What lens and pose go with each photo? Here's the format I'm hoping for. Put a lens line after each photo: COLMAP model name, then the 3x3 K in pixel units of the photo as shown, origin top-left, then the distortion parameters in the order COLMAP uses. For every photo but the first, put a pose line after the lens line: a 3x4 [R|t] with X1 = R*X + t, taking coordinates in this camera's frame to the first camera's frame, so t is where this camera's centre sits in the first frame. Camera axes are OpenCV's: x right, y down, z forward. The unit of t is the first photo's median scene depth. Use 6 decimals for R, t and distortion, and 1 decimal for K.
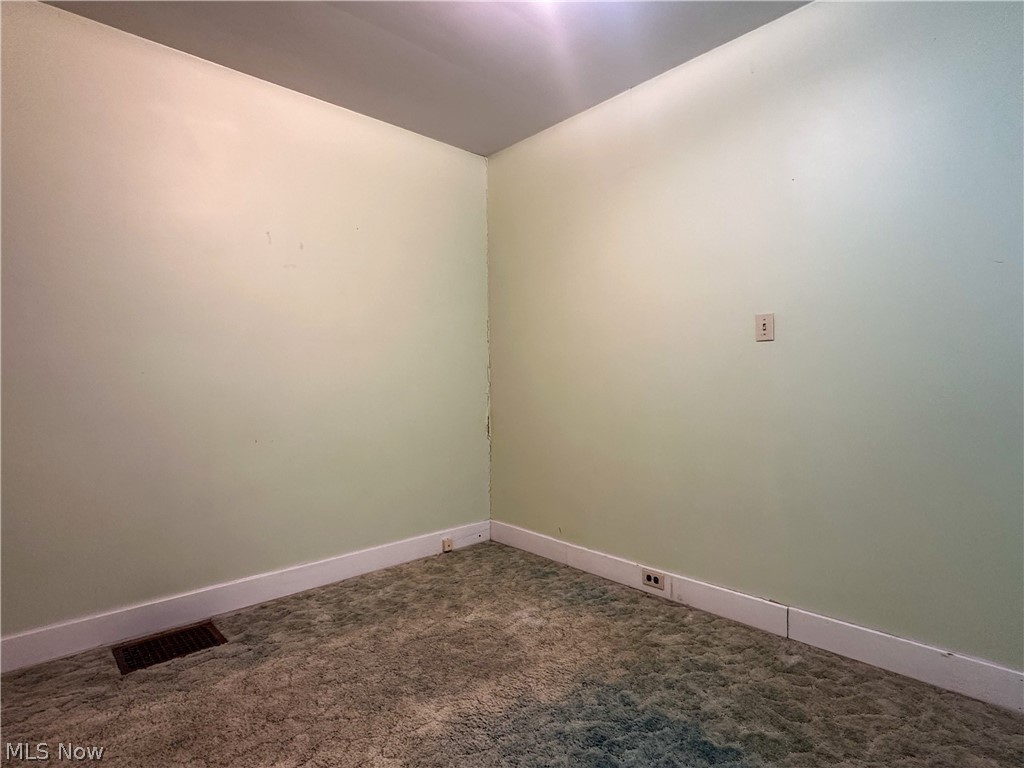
lens RADIAL K [[533.4, 0, 512.0], [0, 533.4, 384.0], [0, 0, 1]] dist [-0.001651, 0.001008]
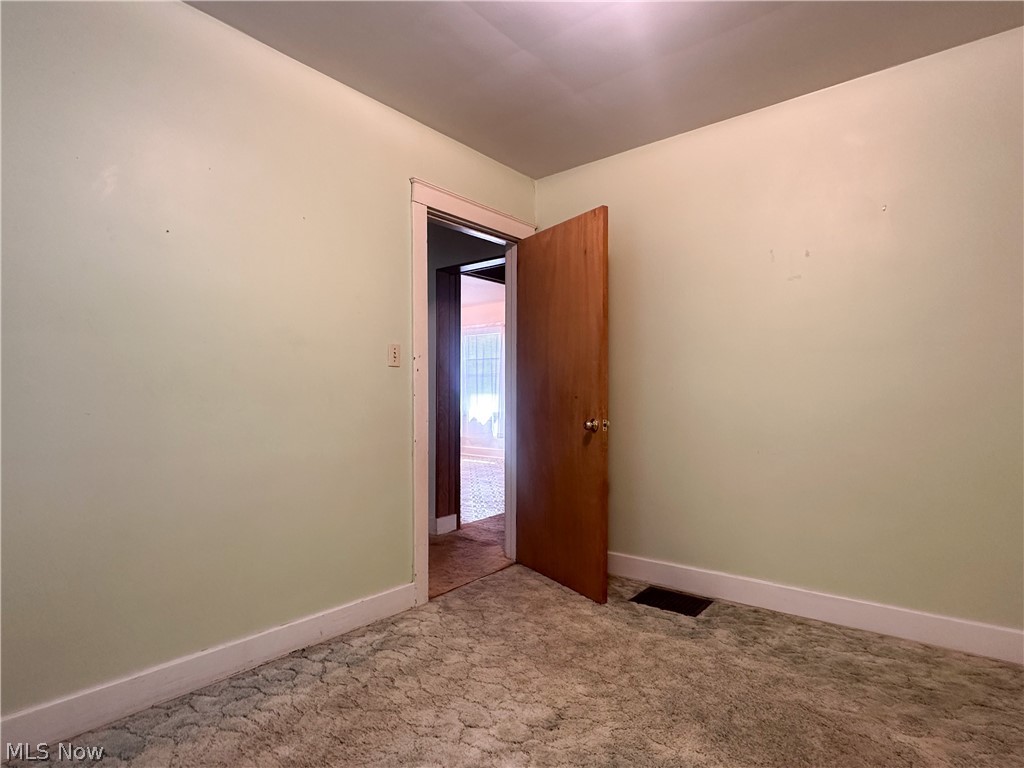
lens RADIAL K [[533.4, 0, 512.0], [0, 533.4, 384.0], [0, 0, 1]] dist [-0.001651, 0.001008]
pose [[0.157689, -0.013433, -0.987398, 0.543743], [-0.001204, 0.999904, -0.013796, -0.013973], [0.987488, 0.003365, 0.157657, 0.391367]]
